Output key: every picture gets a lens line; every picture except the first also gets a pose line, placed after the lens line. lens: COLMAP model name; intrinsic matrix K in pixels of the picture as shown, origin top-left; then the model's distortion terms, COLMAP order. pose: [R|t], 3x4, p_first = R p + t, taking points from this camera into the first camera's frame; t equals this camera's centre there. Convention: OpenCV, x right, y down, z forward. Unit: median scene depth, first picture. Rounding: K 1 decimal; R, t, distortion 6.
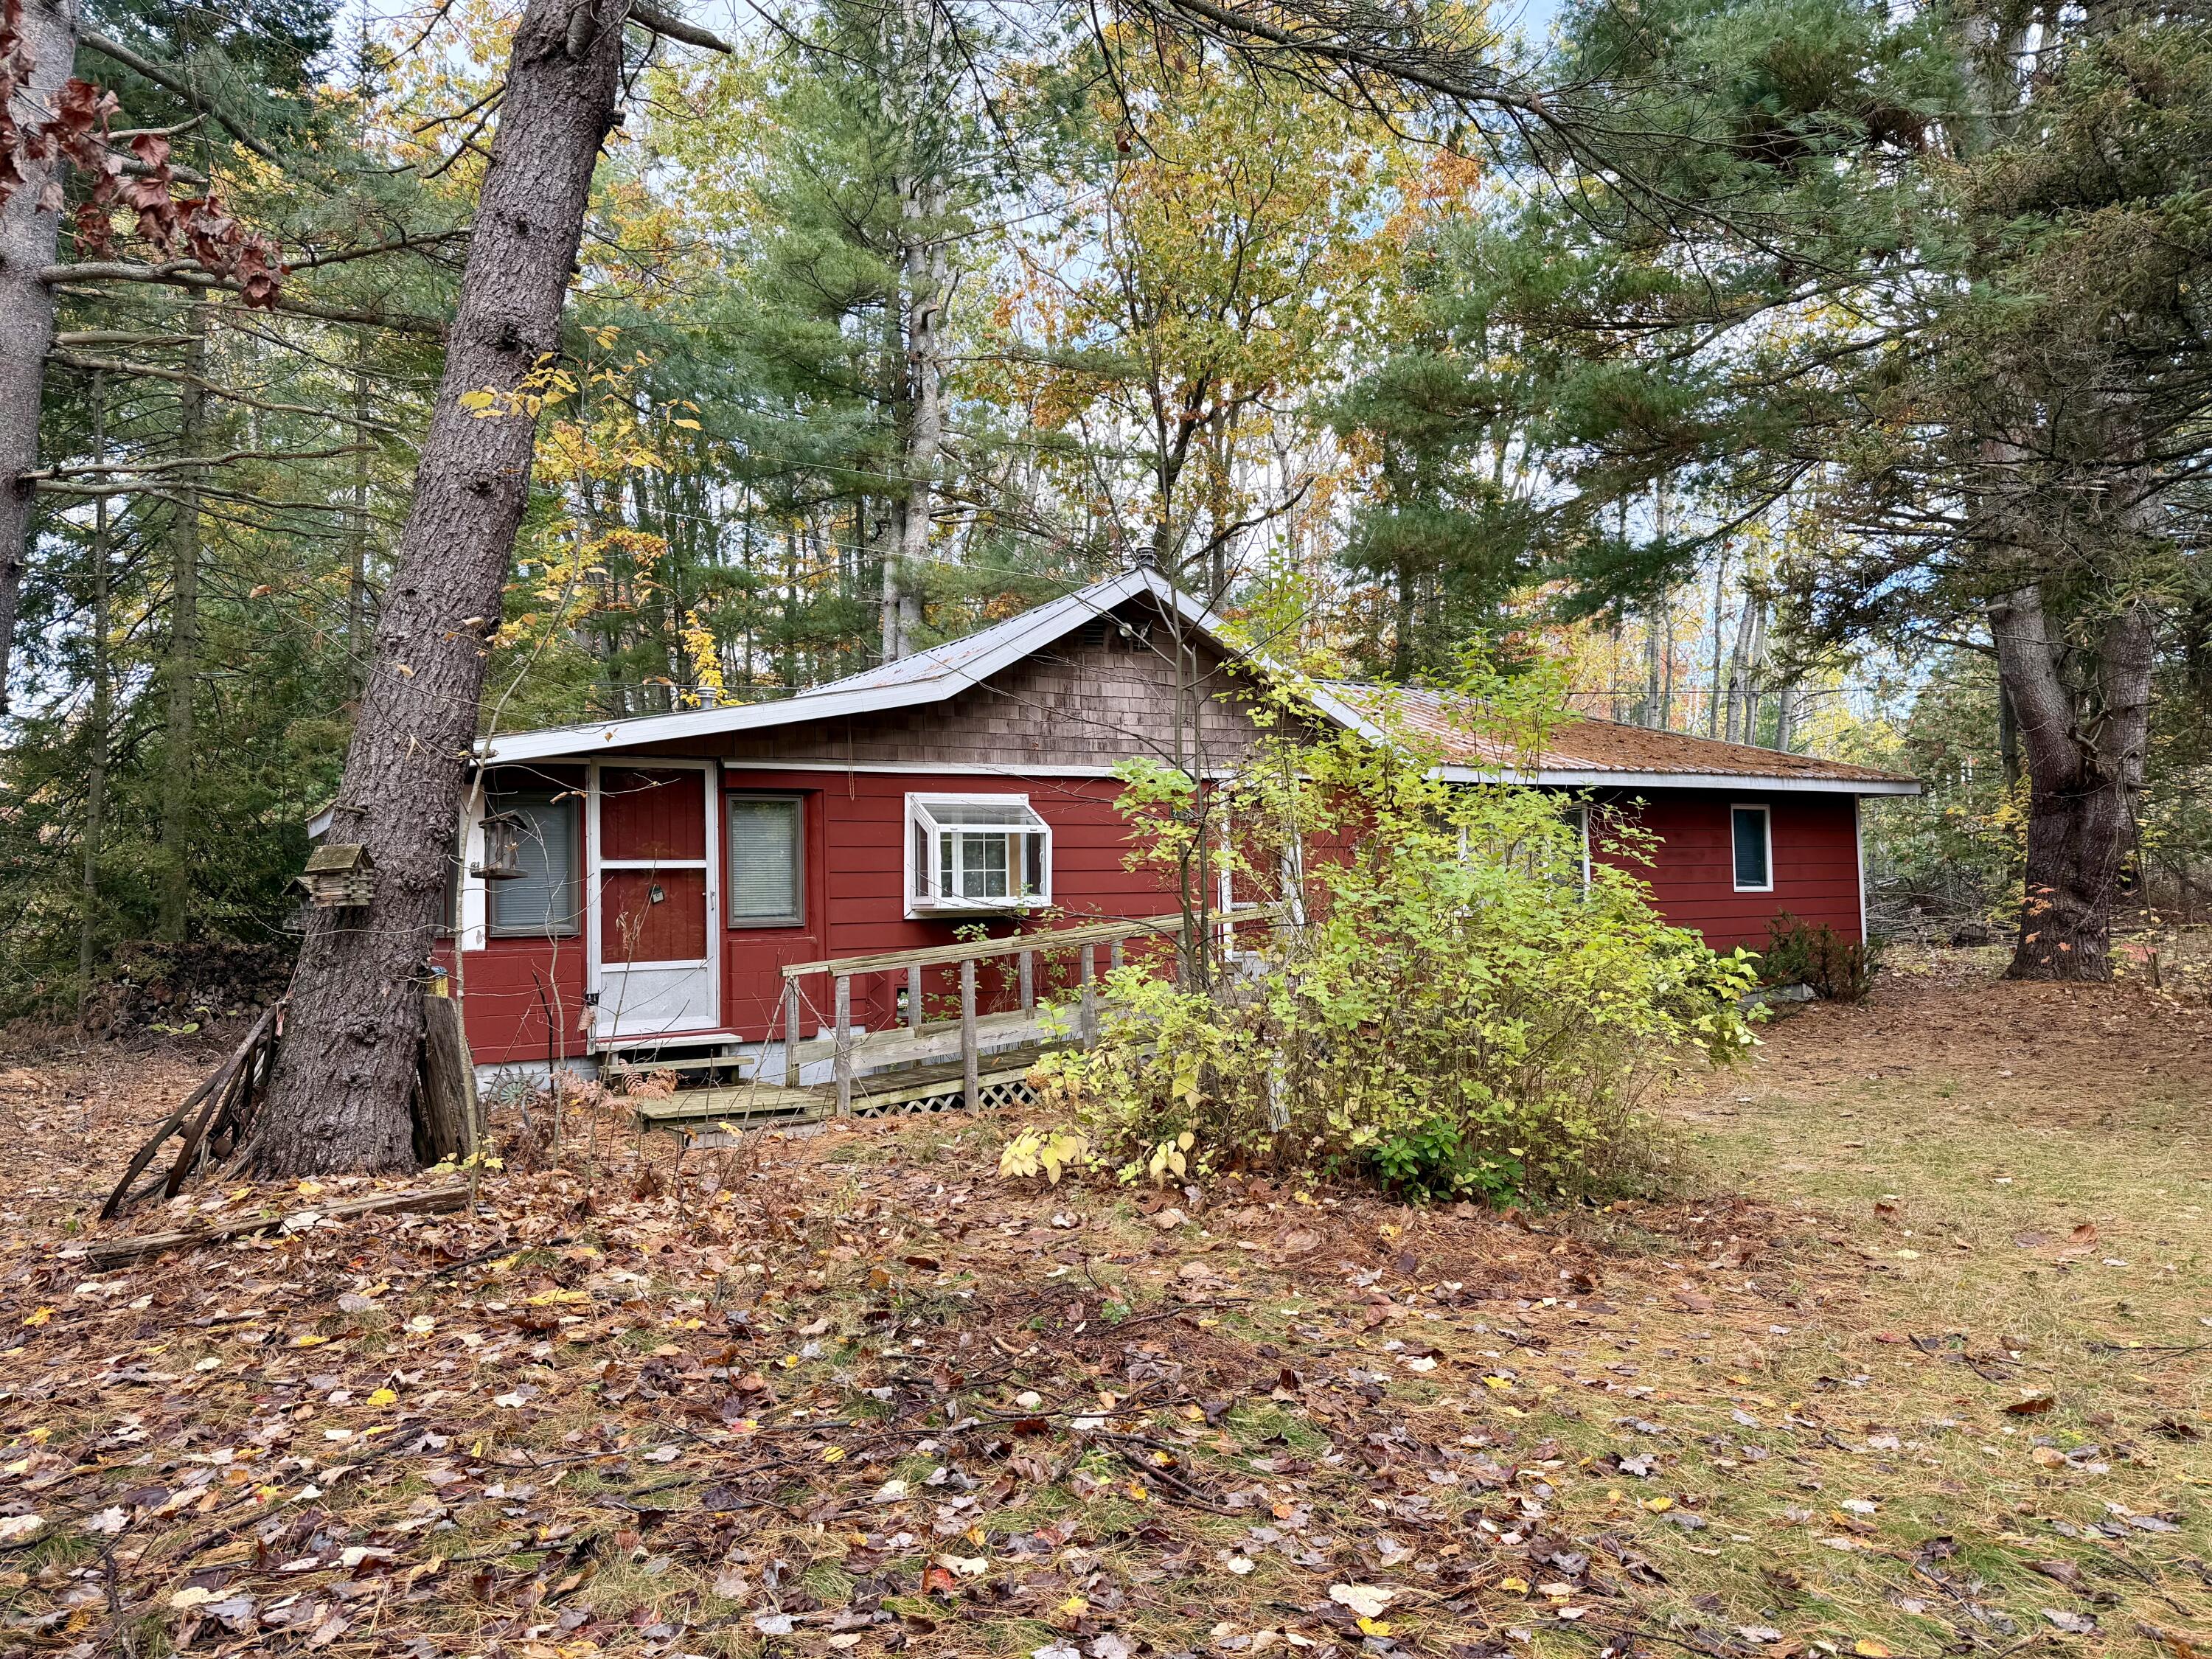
lens RADIAL K [[1505.0, 0, 1118.0], [0, 1505.0, 826.4], [0, 0, 1]] dist [0.020130, 0.000041]
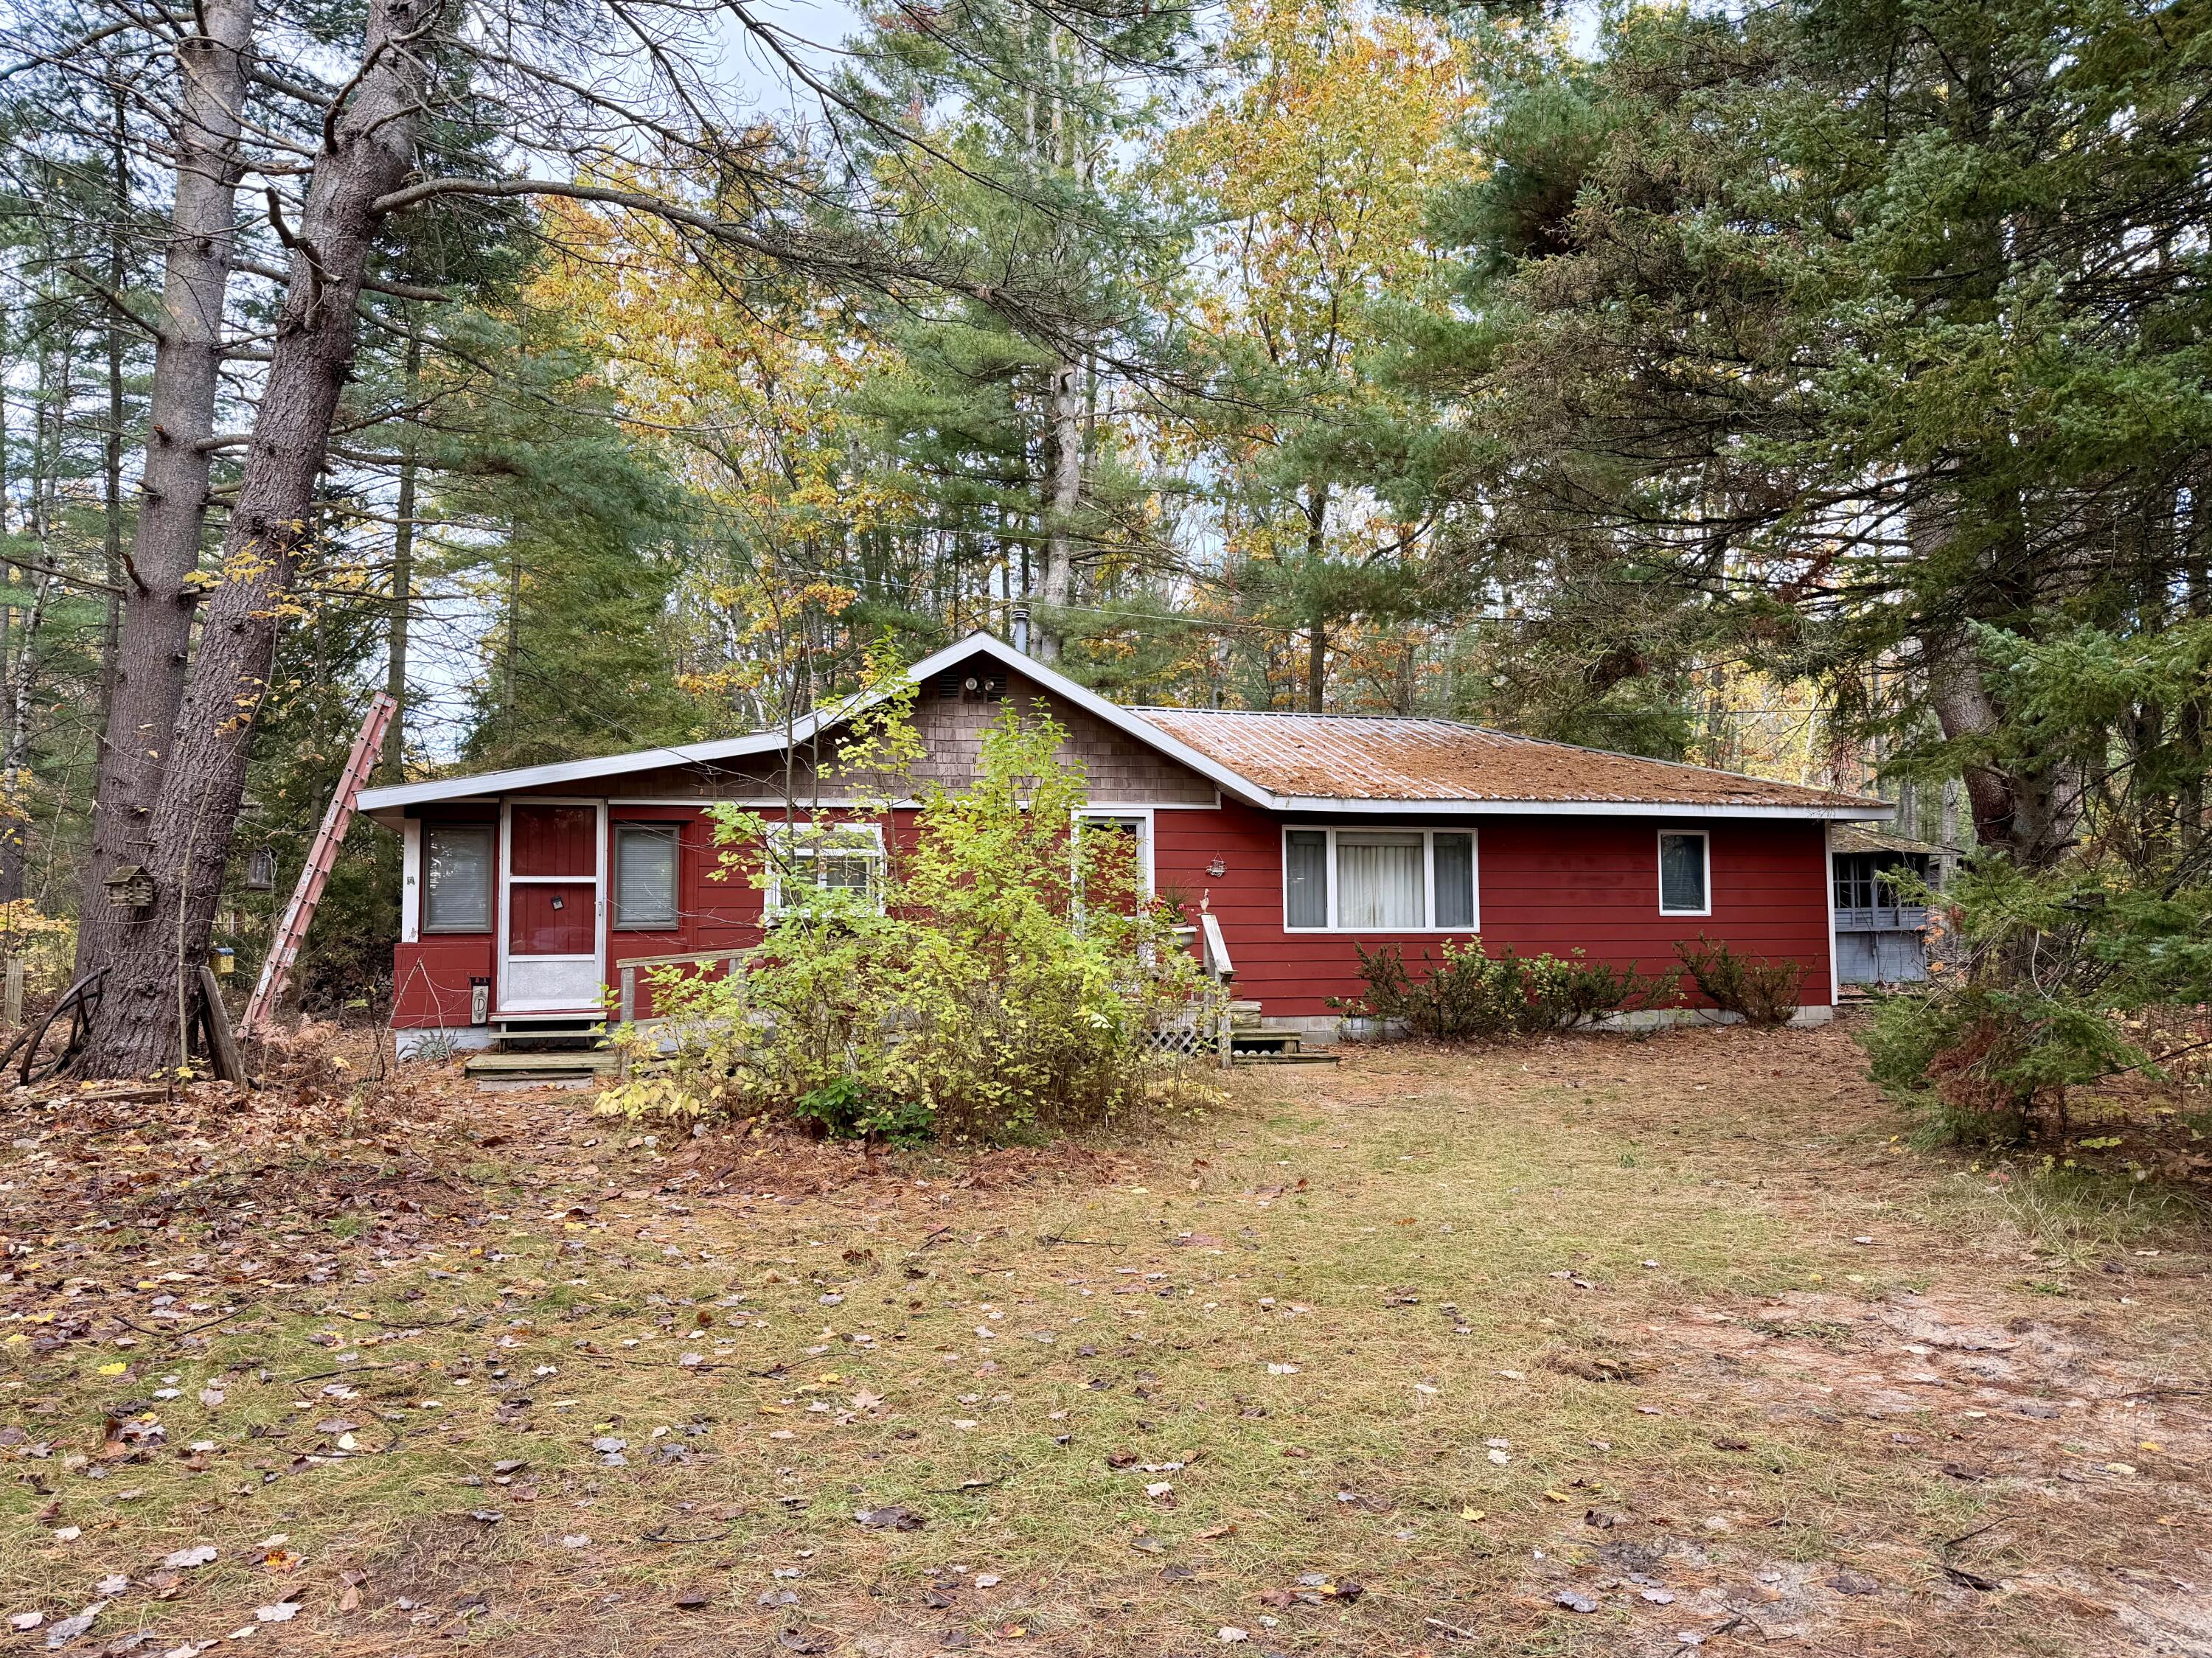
lens RADIAL K [[1504.9, 0, 1087.9], [0, 1504.9, 830.7], [0, 0, 1]] dist [0.020130, 0.000041]
pose [[0.971376, 0.001496, -0.237544, 0.443448], [-0.003236, 0.999971, -0.006933, -0.009275], [0.237527, 0.007504, 0.971352, -0.149723]]
